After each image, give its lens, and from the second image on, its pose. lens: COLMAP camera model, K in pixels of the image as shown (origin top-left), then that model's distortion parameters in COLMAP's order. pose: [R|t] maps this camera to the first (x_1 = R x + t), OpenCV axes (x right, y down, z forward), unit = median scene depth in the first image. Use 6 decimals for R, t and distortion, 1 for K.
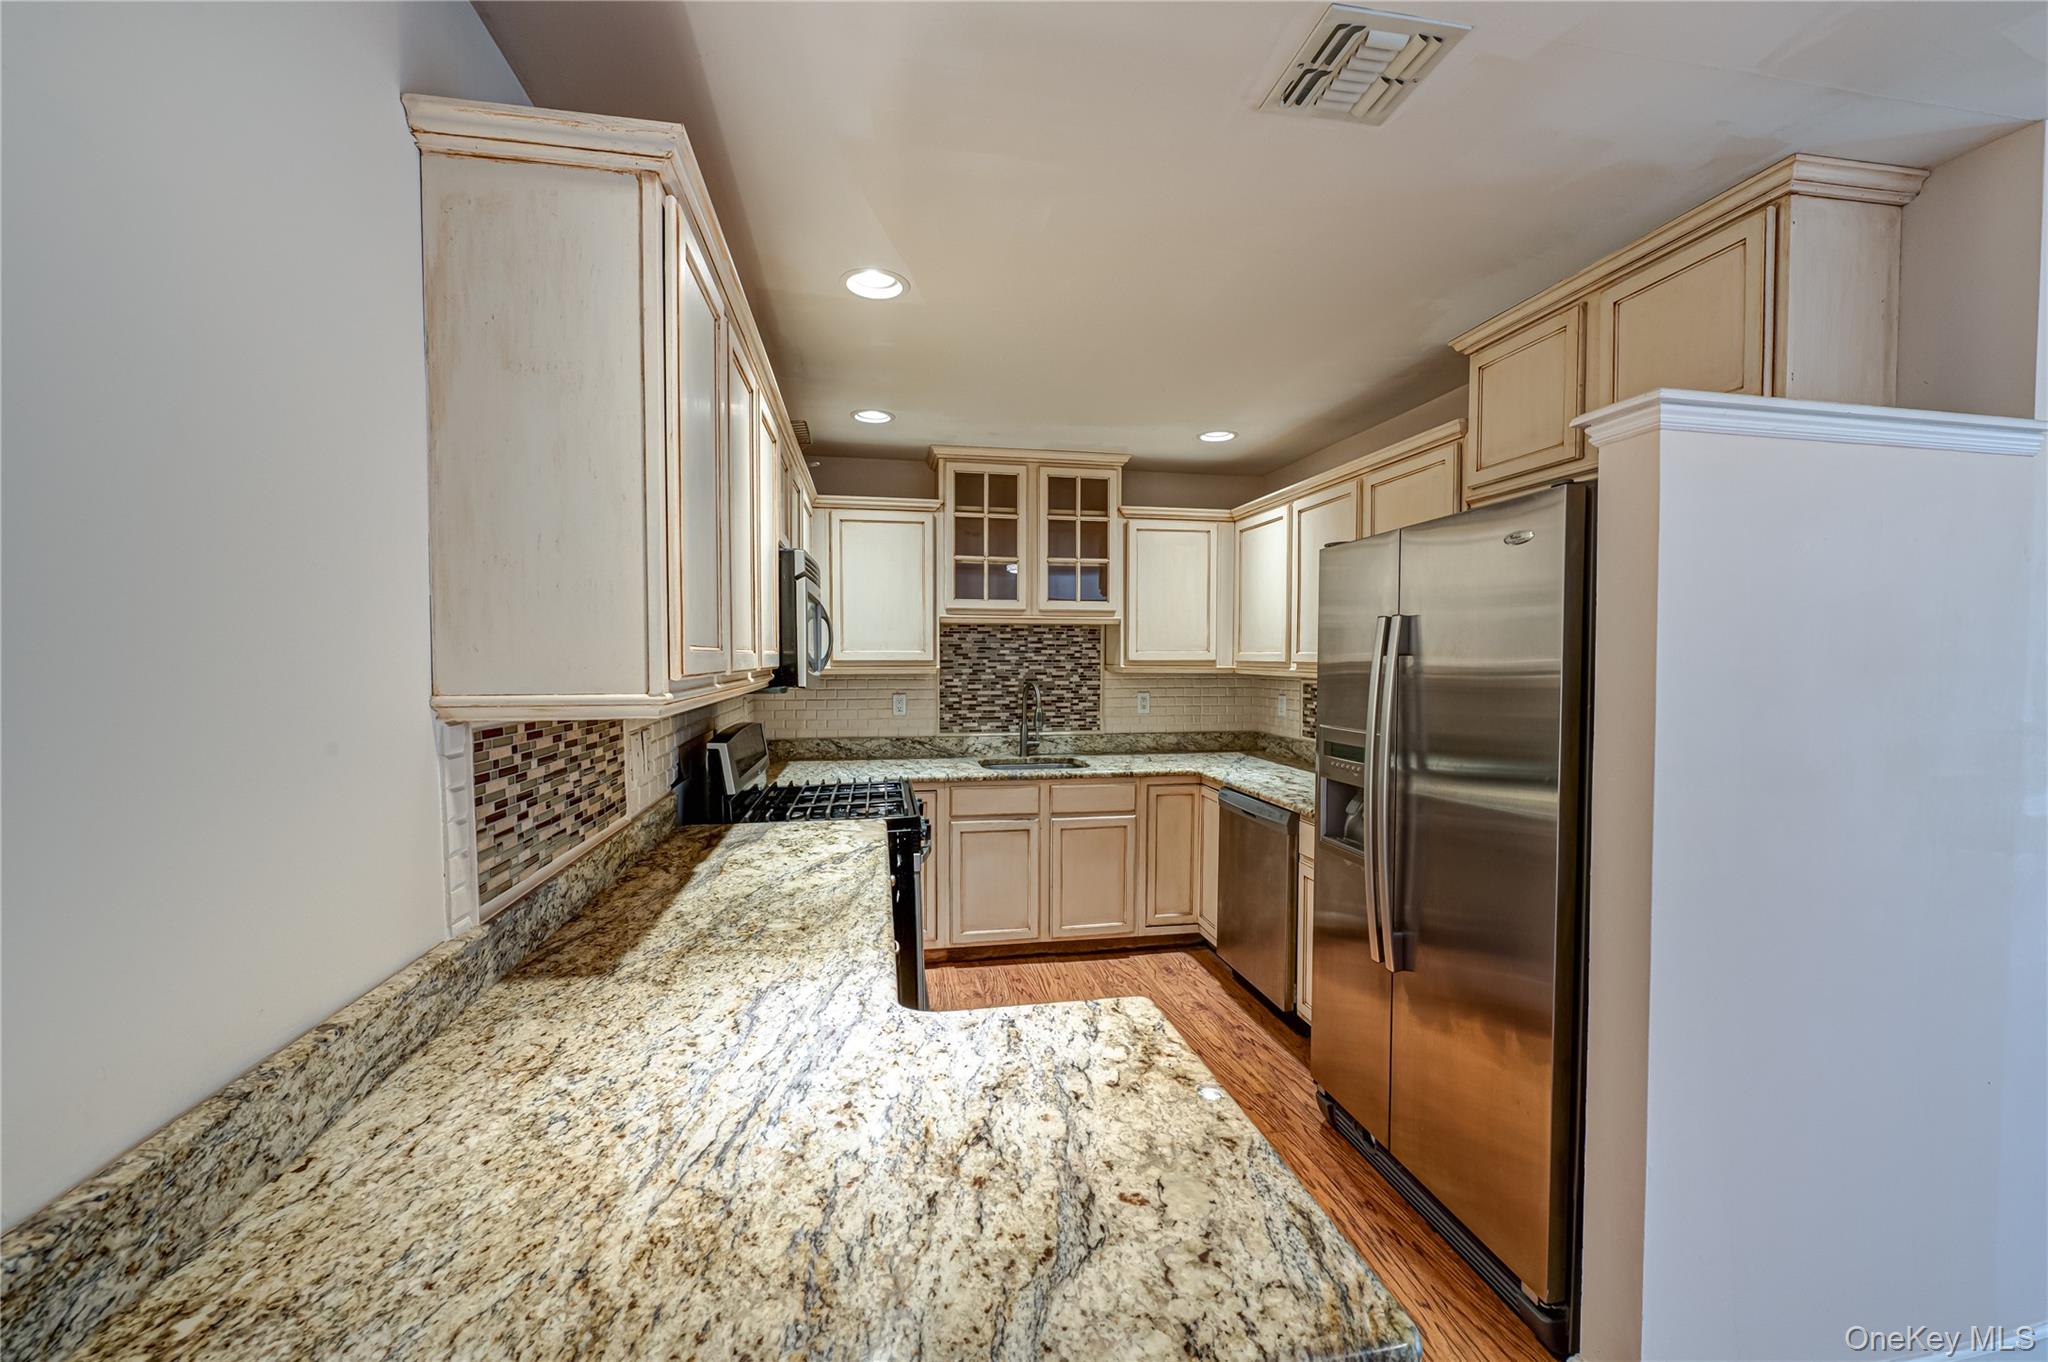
lens RADIAL K [[808.1, 0, 1020.8], [0, 808.1, 685.9], [0, 0, 1]] dist [-0.008790, -0.000658]
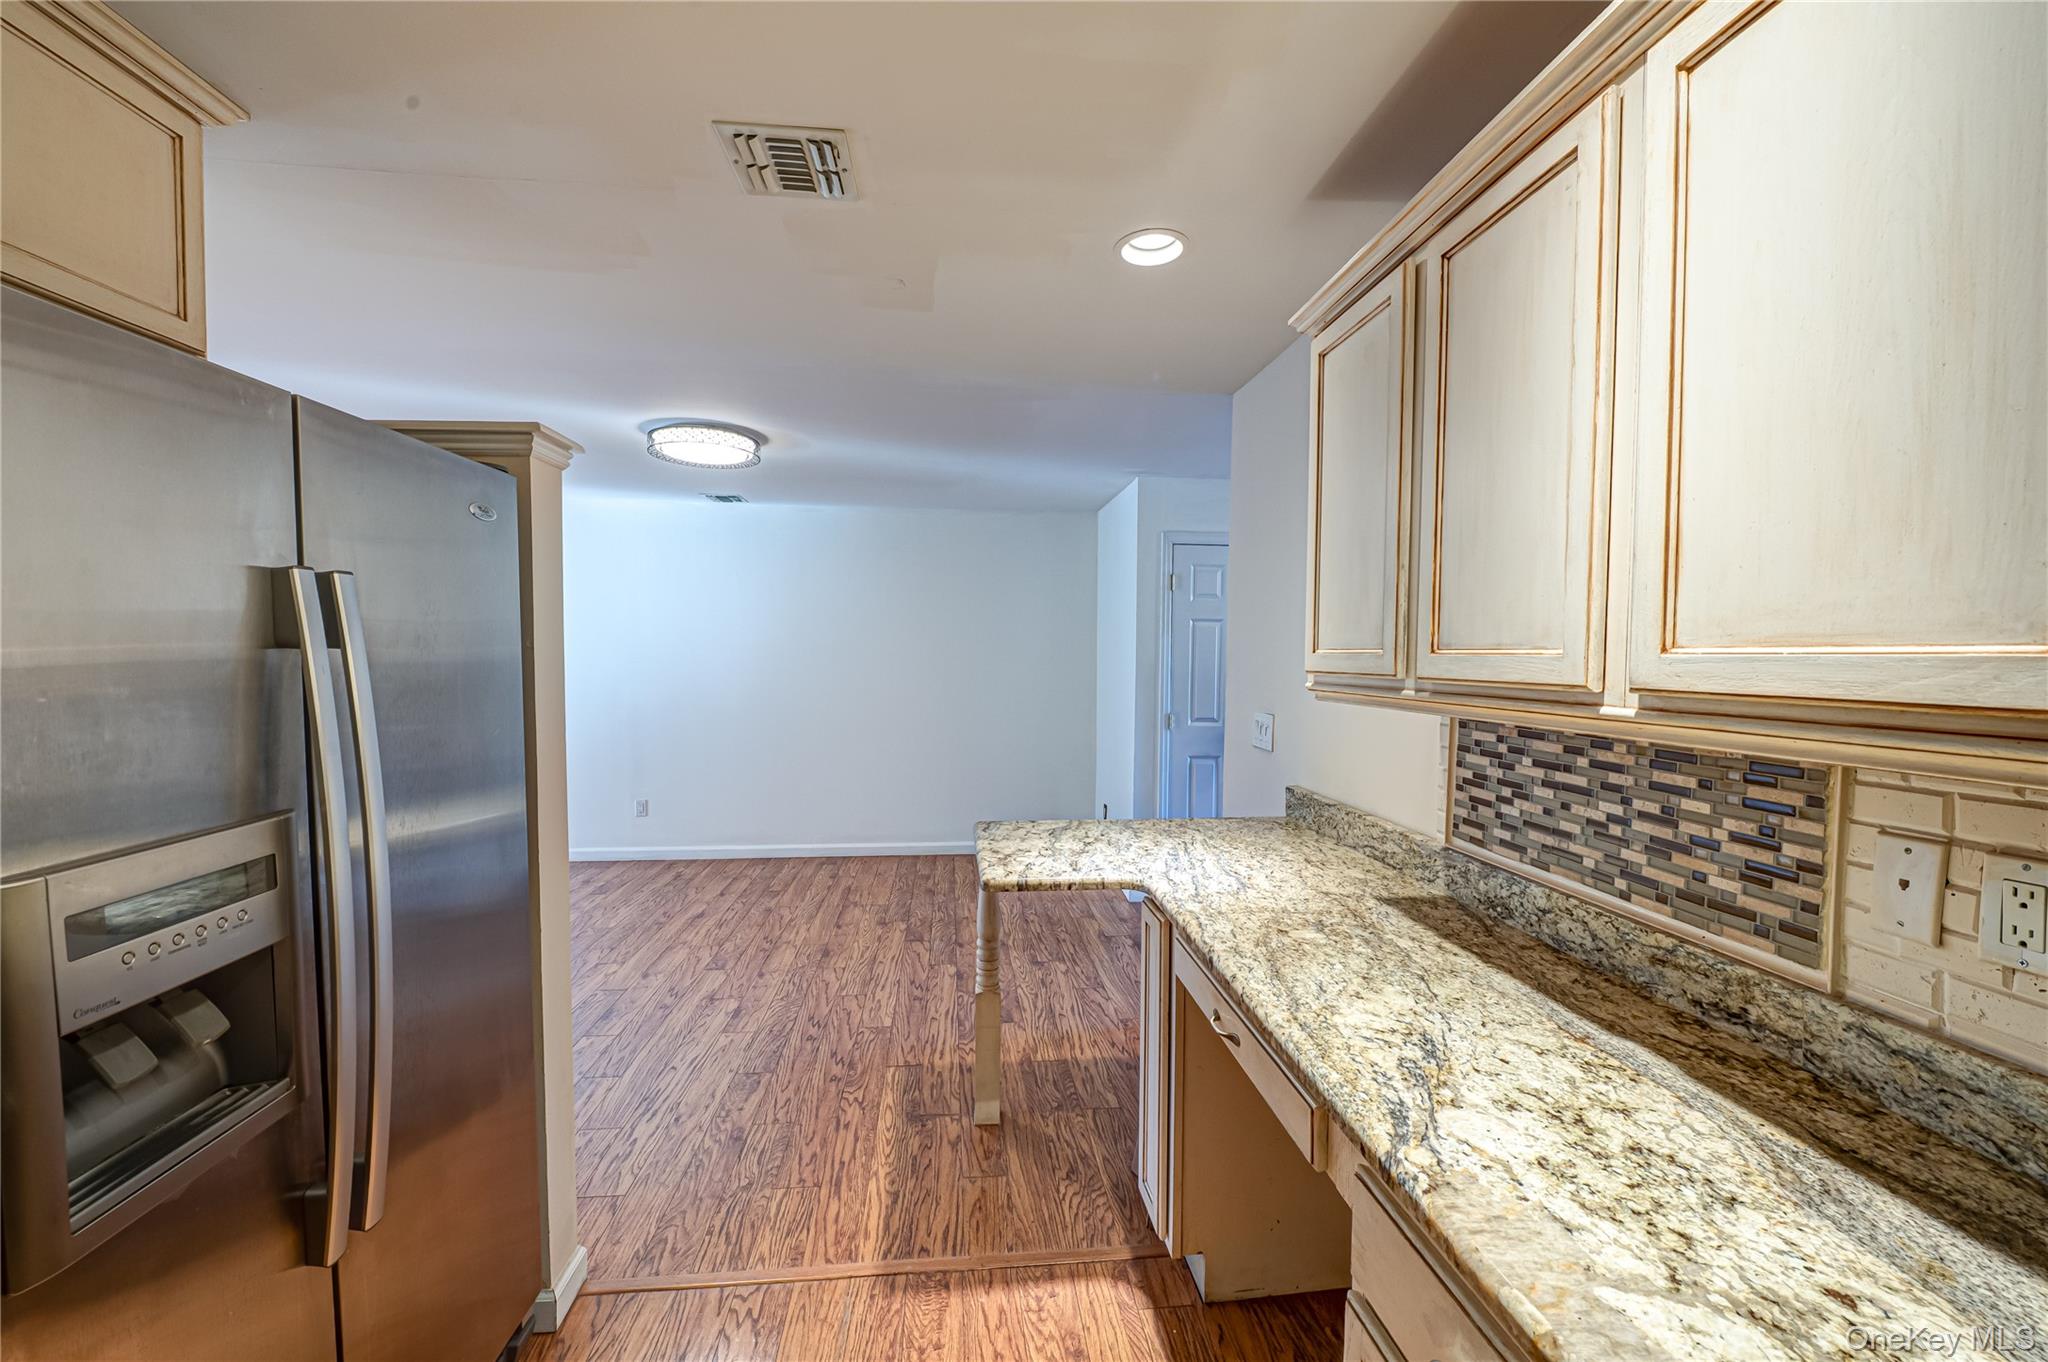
lens RADIAL K [[808.1, 0, 1016.2], [0, 808.1, 682.3], [0, 0, 1]] dist [-0.008790, -0.000658]
pose [[-0.995274, -0.014341, 0.096038, -0.035591], [-0.007503, 0.997434, 0.071195, -0.075081], [-0.096812, 0.070138, -0.992828, 2.044304]]
